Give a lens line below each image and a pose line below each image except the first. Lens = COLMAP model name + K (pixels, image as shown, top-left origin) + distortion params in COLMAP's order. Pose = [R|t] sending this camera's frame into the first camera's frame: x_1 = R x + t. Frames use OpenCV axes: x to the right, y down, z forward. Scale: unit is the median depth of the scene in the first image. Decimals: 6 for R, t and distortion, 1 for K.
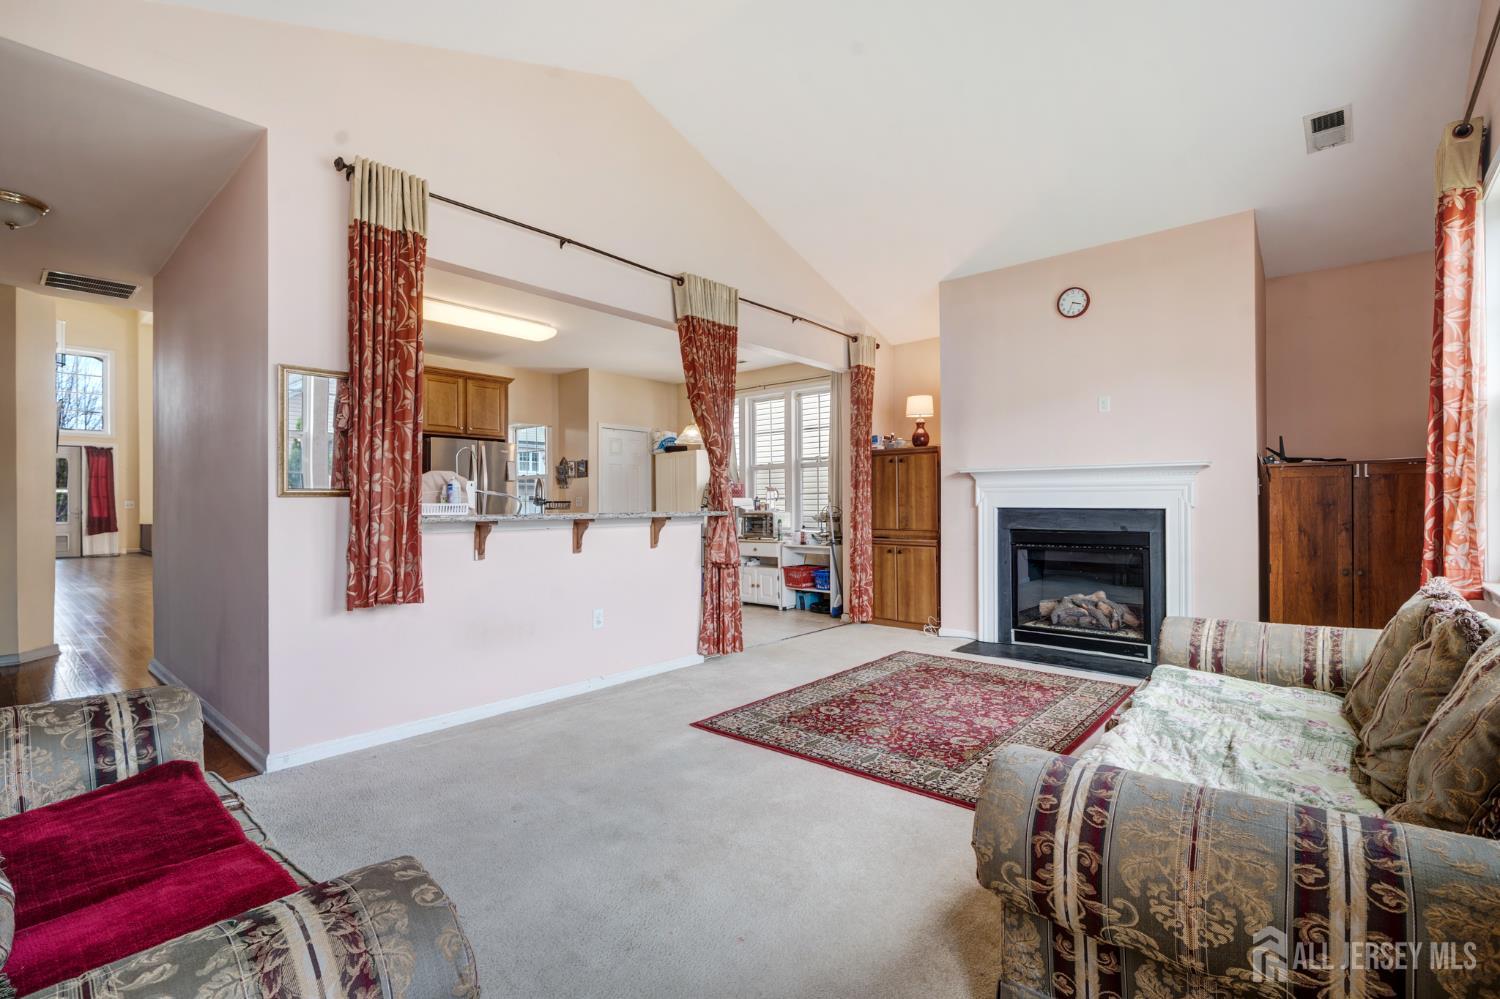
lens RADIAL K [[681.6, 0, 752.5], [0, 681.6, 499.7], [0, 0, 1]] dist [0.000167, 0.001869]
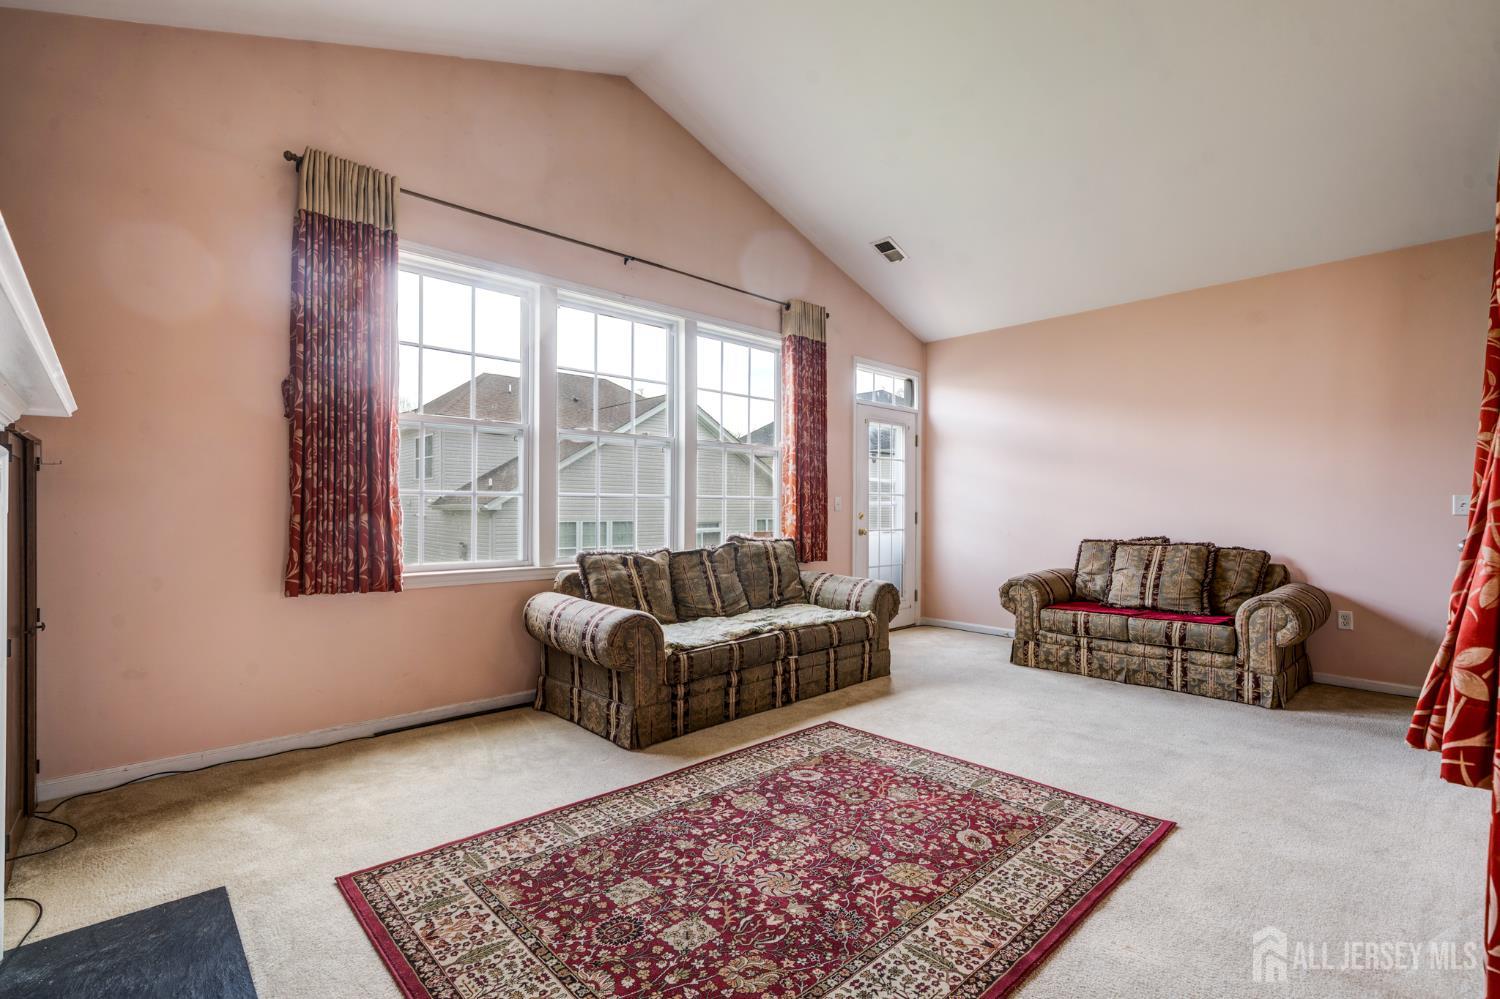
lens RADIAL K [[681.6, 0, 754.8], [0, 681.6, 506.8], [0, 0, 1]] dist [0.000167, 0.001869]
pose [[-0.993984, -0.002094, 0.109503, 0.247318], [-0.002630, 0.999985, -0.004753, 0.010692], [-0.109491, -0.005012, -0.993975, 1.660726]]
